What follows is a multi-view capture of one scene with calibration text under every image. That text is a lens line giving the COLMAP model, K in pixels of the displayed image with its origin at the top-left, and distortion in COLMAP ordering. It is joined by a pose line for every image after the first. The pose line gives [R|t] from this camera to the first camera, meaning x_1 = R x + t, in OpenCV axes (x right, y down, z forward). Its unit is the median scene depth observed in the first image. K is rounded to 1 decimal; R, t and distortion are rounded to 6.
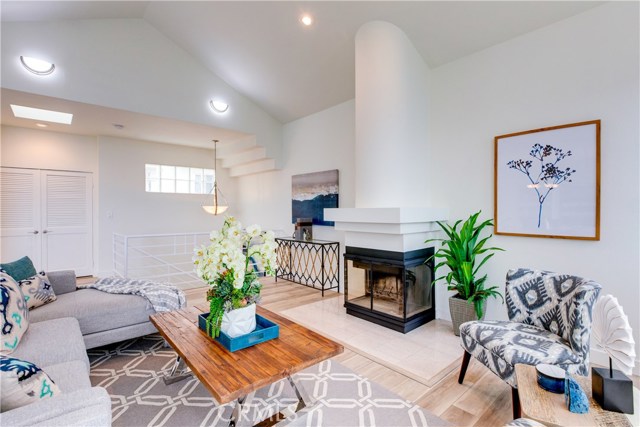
lens RADIAL K [[306.7, 0, 321.8], [0, 306.7, 213.5], [0, 0, 1]] dist [0.000043, 0.000030]
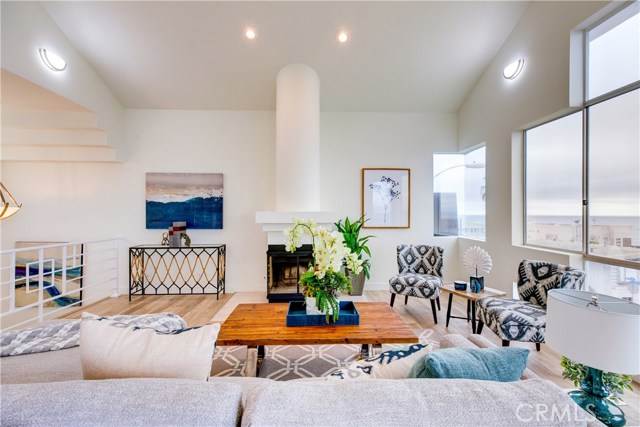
lens RADIAL K [[287.2, 0, 320.5], [0, 287.2, 214.1], [0, 0, 1]] dist [0.004593, -0.001065]
pose [[0.625574, 0.002273, 0.780162, -0.491212], [0.007443, 0.999933, -0.008881, 0.003405], [-0.780130, 0.011363, 0.625515, 0.142228]]
